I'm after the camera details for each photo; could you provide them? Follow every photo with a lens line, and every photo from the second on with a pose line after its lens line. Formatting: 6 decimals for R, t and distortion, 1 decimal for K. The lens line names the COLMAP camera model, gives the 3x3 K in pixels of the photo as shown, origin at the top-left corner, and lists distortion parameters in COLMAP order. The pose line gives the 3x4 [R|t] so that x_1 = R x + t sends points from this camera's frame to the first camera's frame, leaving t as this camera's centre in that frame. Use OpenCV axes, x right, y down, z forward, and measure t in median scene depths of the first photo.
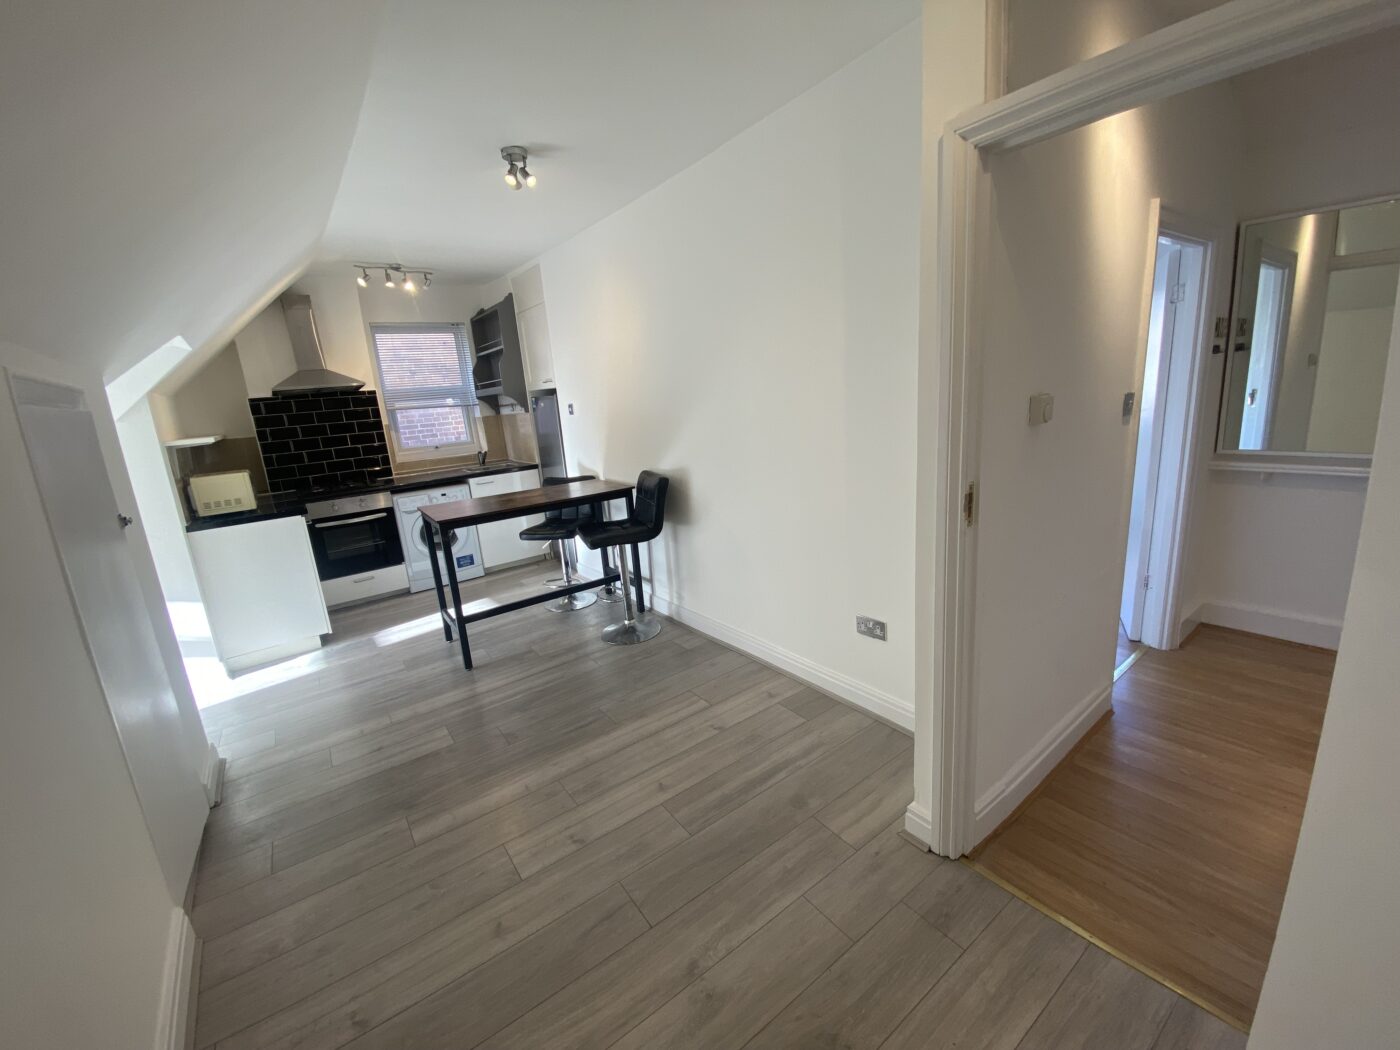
lens RADIAL K [[560.8, 0, 706.3], [0, 560.8, 521.3], [0, 0, 1]] dist [0.015961, -0.017185]
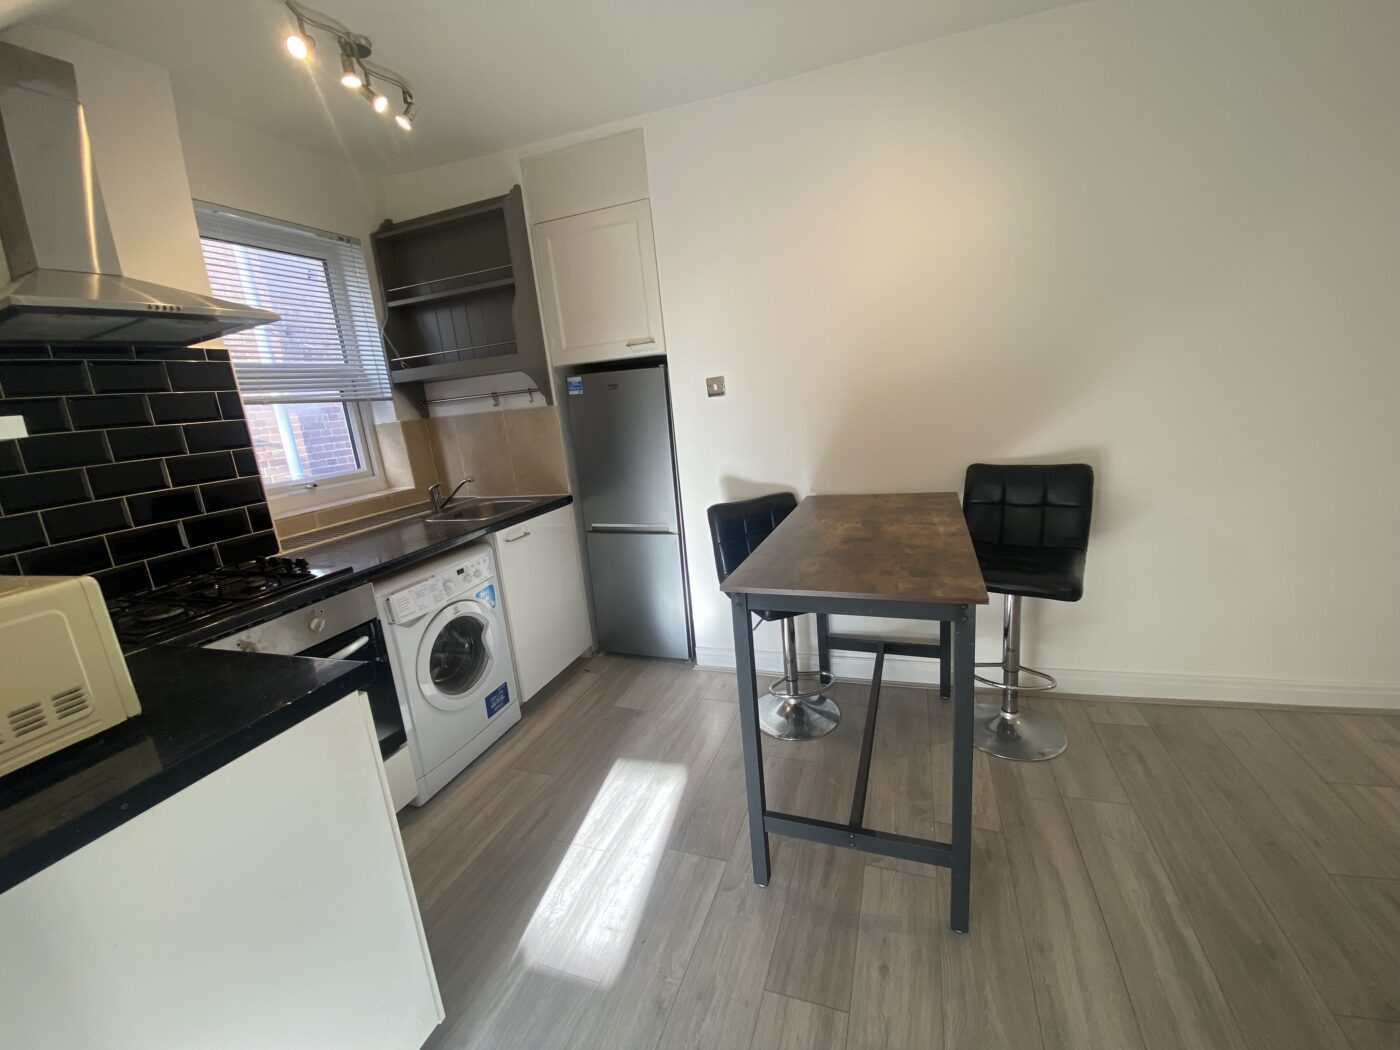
lens RADIAL K [[560.8, 0, 706.3], [0, 560.8, 521.3], [0, 0, 1]] dist [0.015961, -0.017185]
pose [[0.835357, -0.119610, 0.536538, -0.525947], [0.153044, 0.988055, -0.018013, -0.047103], [-0.527974, 0.097161, 0.843684, 0.475972]]
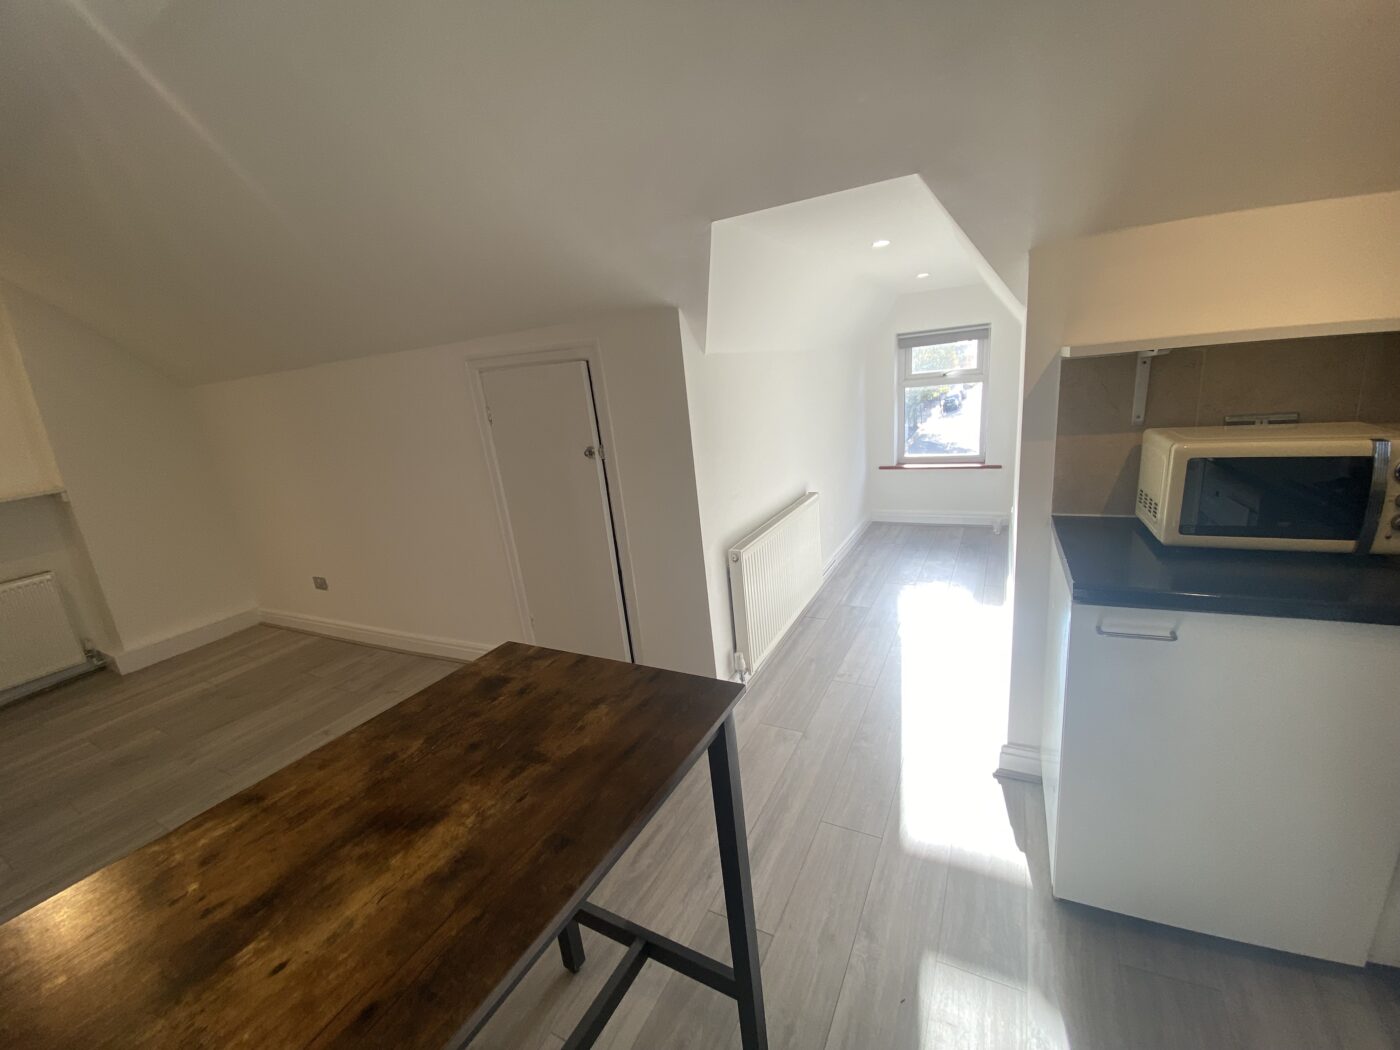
lens RADIAL K [[560.8, 0, 706.3], [0, 560.8, 521.3], [0, 0, 1]] dist [0.015961, -0.017185]
pose [[-0.892725, 0.260987, -0.367325, -0.296544], [0.065684, 0.881853, 0.466927, -0.168166], [0.445789, 0.392711, -0.804395, 0.855458]]
